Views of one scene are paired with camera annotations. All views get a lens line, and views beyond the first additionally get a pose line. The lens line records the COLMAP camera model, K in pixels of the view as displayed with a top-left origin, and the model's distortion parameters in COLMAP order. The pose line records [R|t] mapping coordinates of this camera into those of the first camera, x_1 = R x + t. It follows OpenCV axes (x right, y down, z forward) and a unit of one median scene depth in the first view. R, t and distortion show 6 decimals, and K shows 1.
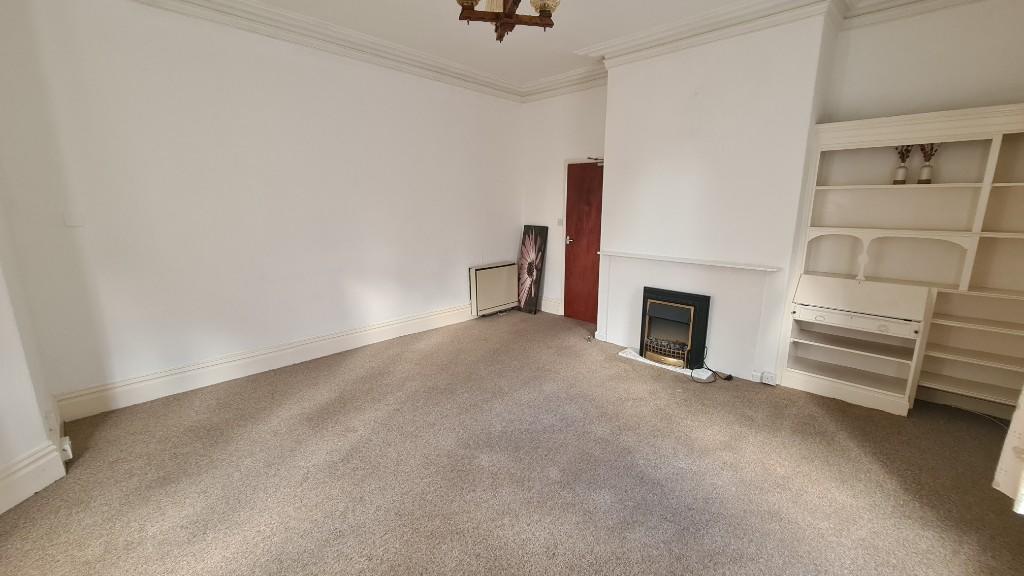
lens RADIAL K [[420.7, 0, 523.5], [0, 420.7, 285.4], [0, 0, 1]] dist [-0.000264, 0.000025]
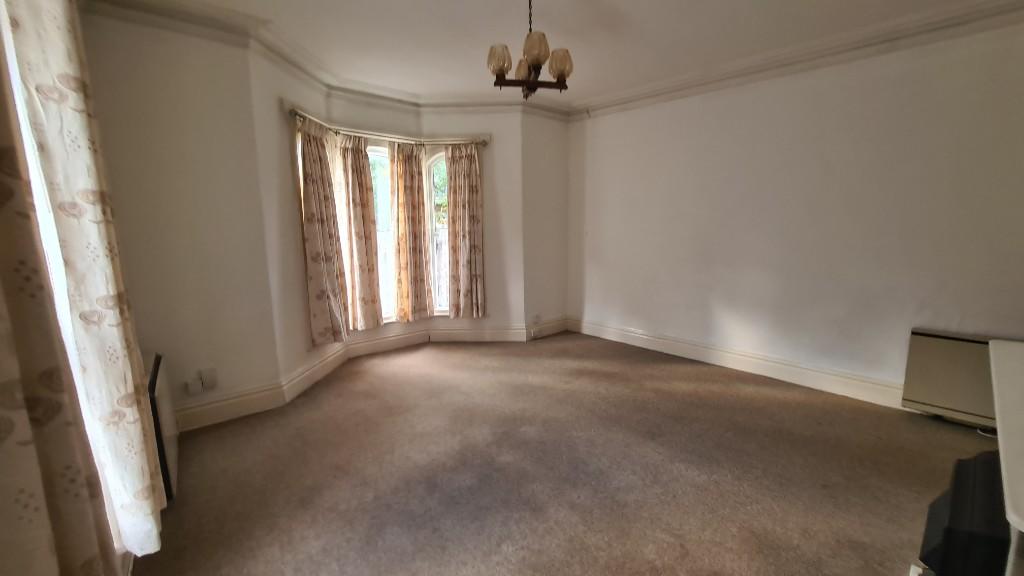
lens RADIAL K [[420.7, 0, 523.5], [0, 420.7, 285.4], [0, 0, 1]] dist [-0.000264, 0.000025]
pose [[-0.055776, 0.146131, -0.987692, 0.863726], [-0.193673, 0.968859, 0.154281, -0.150818], [0.979479, 0.199894, -0.025737, 0.751088]]
